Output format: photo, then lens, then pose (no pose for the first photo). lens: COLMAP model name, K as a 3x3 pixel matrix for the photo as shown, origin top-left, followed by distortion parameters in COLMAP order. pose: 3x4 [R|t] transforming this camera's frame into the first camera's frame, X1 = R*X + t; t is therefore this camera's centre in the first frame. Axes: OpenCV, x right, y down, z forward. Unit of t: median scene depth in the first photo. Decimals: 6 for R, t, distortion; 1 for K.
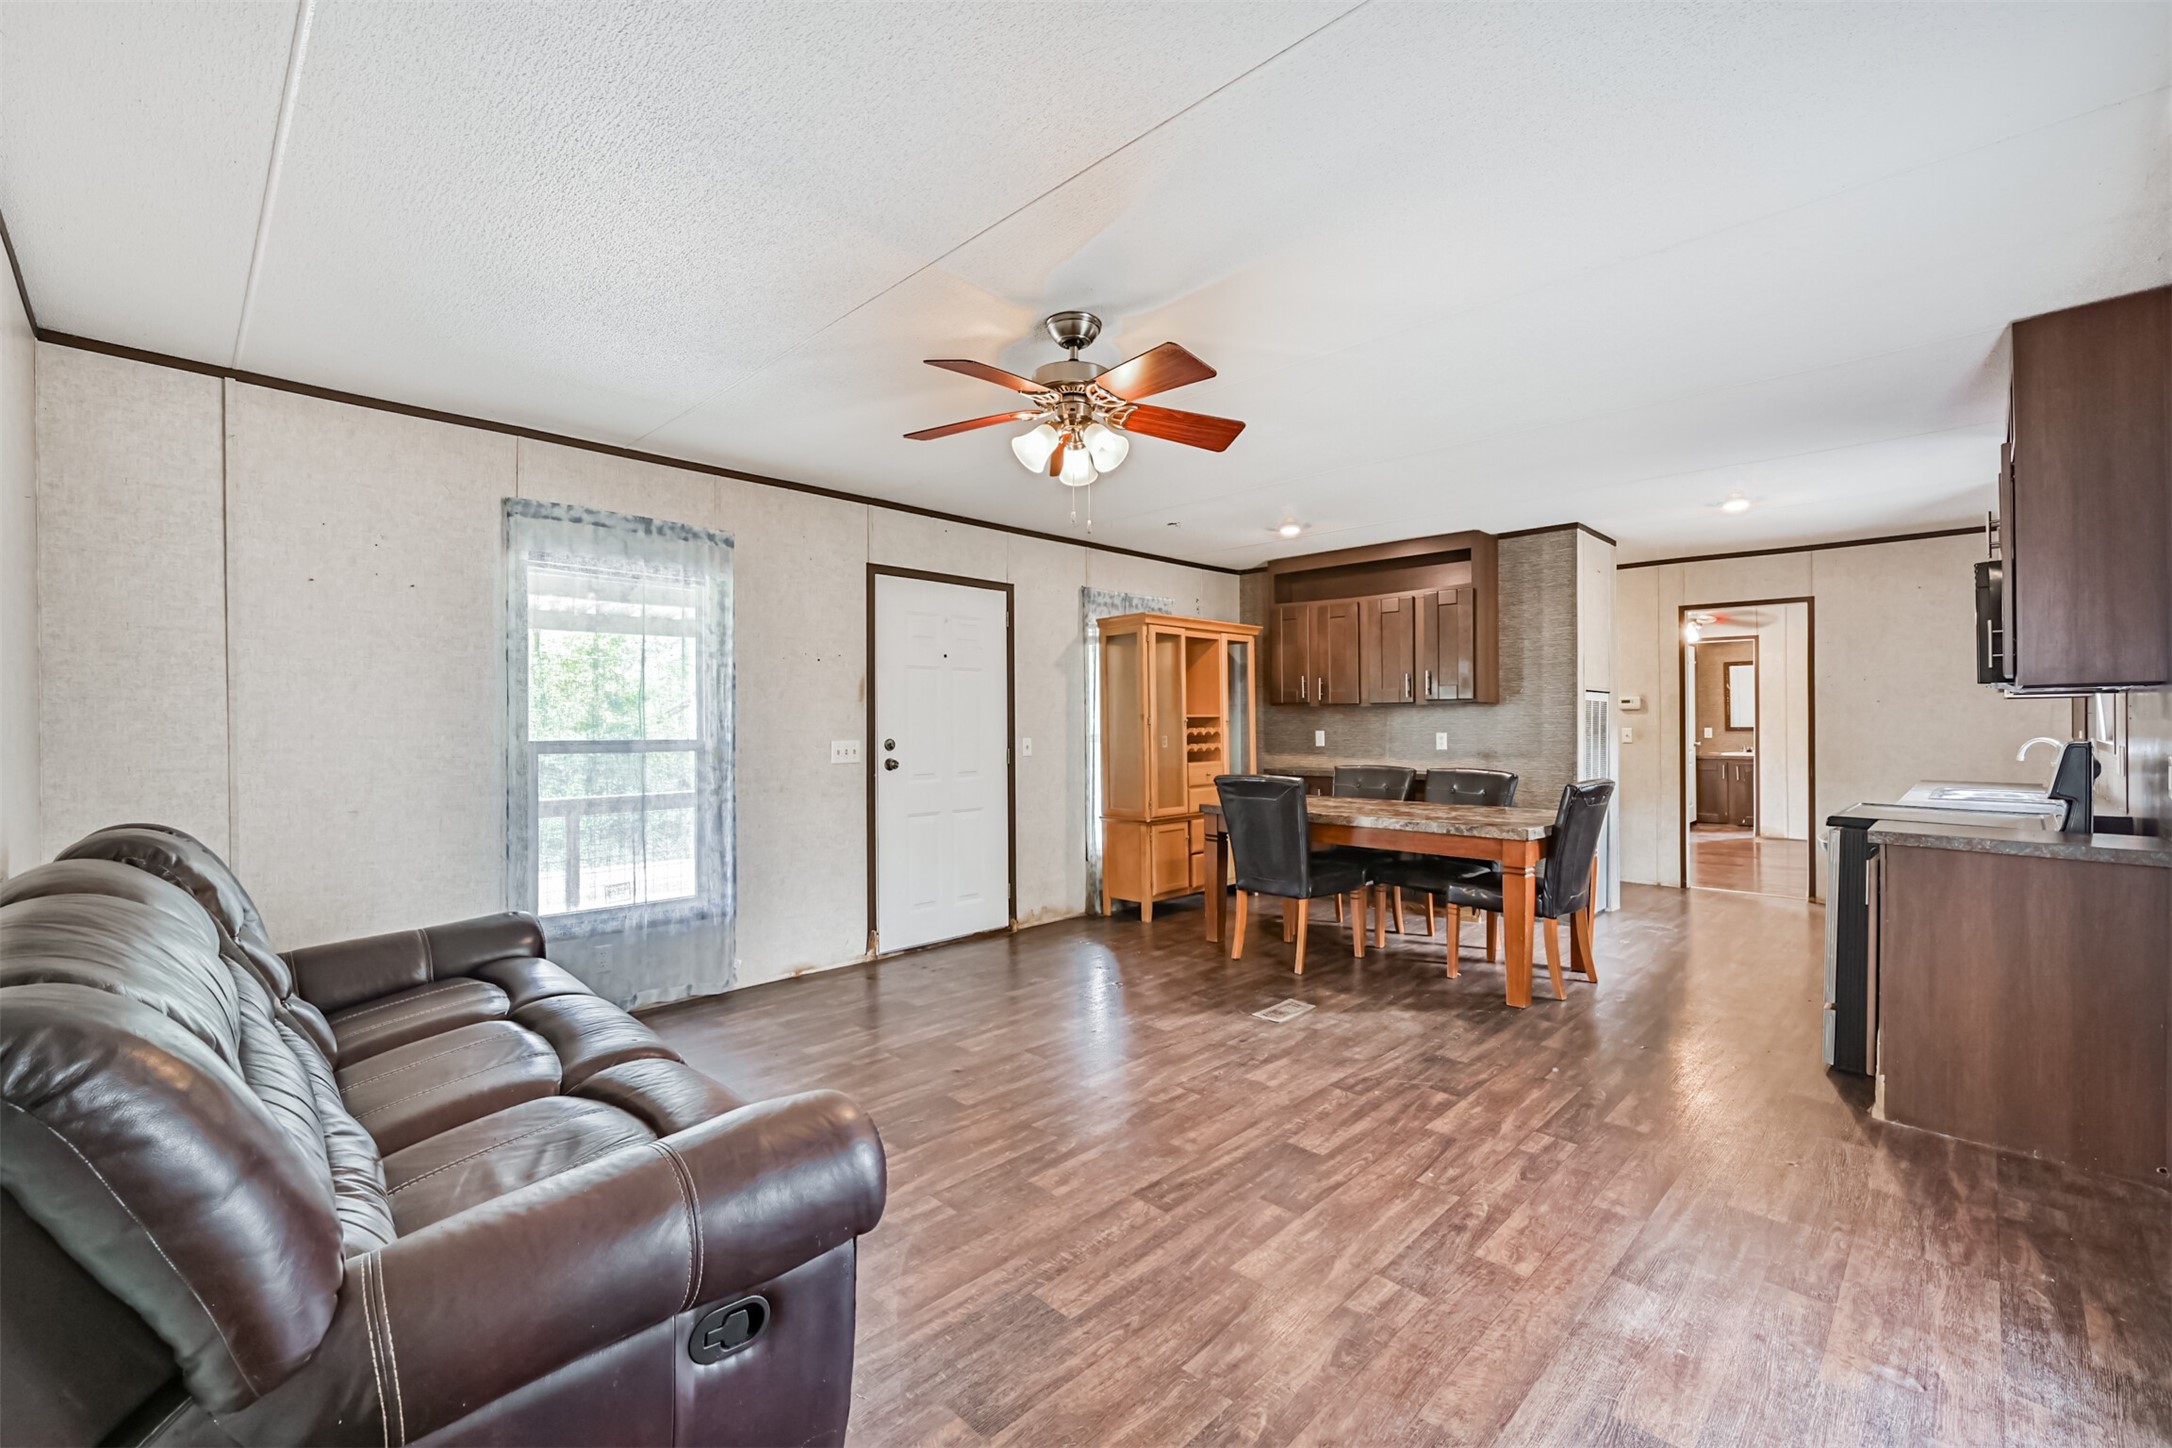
lens RADIAL K [[909.1, 0, 1092.7], [0, 909.1, 725.7], [0, 0, 1]] dist [0.004553, 0.000876]
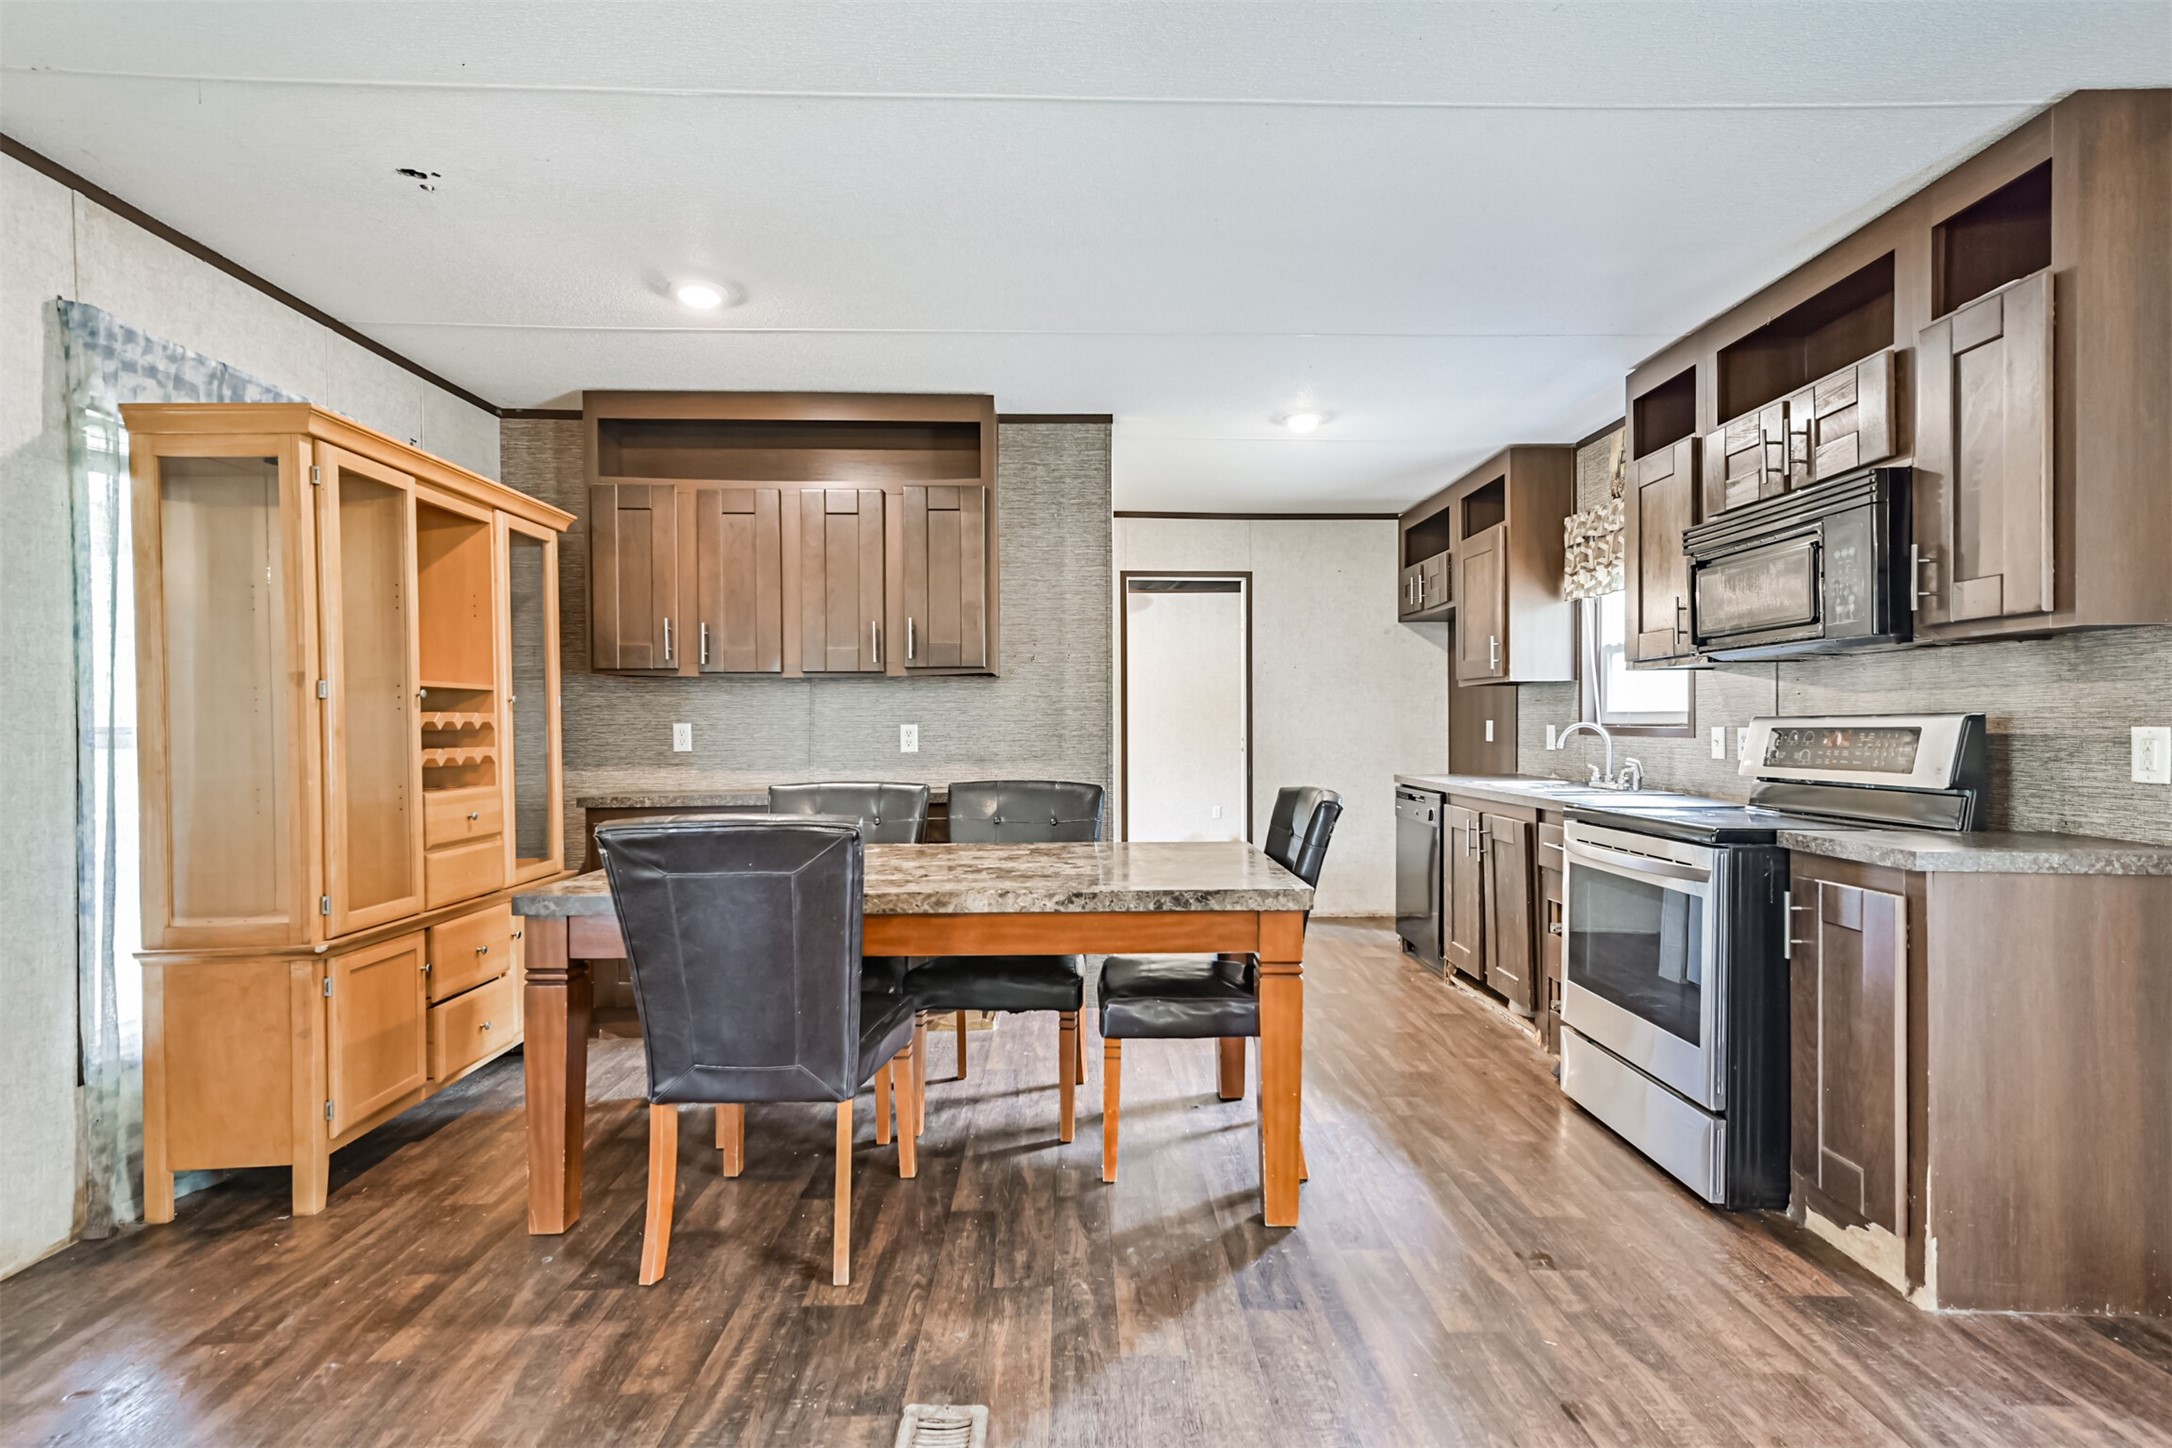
lens RADIAL K [[1015.1, 0, 1098.2], [0, 1015.1, 730.1], [0, 0, 1]] dist [0.017293, 0.002845]
pose [[0.691768, -0.000602, 0.722119, -0.024850], [0.004993, 0.999980, -0.003949, 0.015667], [-0.722102, 0.006337, 0.691757, 0.460154]]
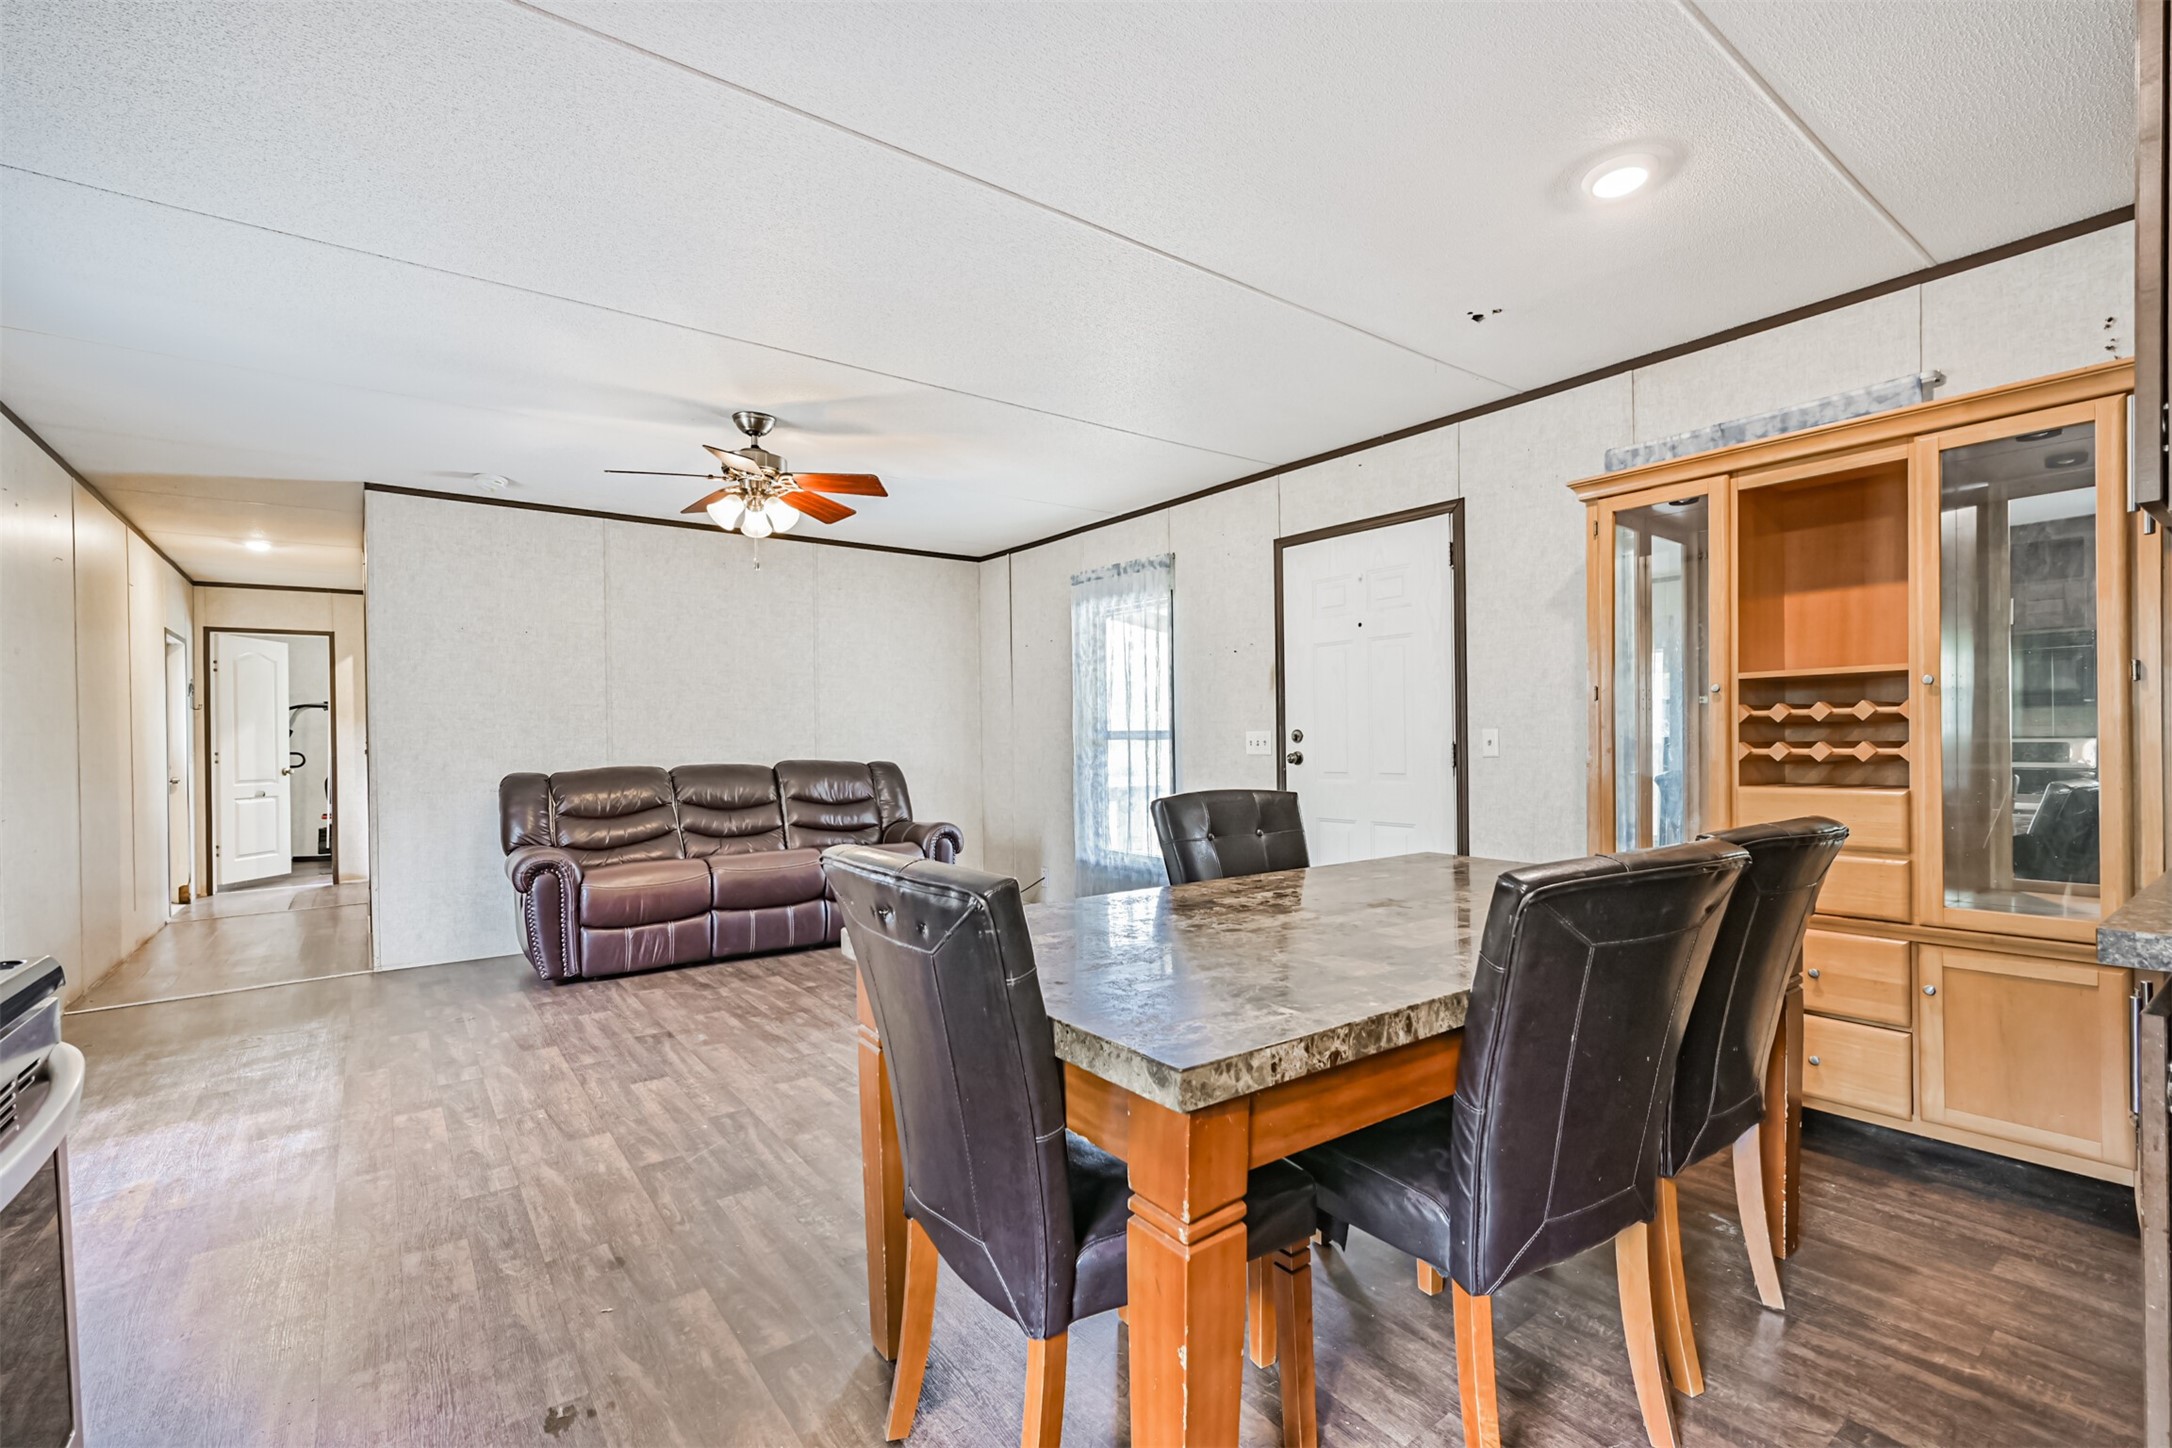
lens RADIAL K [[955.1, 0, 1099.0], [0, 955.1, 737.5], [0, 0, 1]] dist [0.011249, -0.000182]
pose [[-0.142955, 0.007928, -0.989697, 0.626236], [0.010174, 0.999927, 0.006540, 0.012321], [0.989677, -0.009134, -0.143025, 0.807694]]
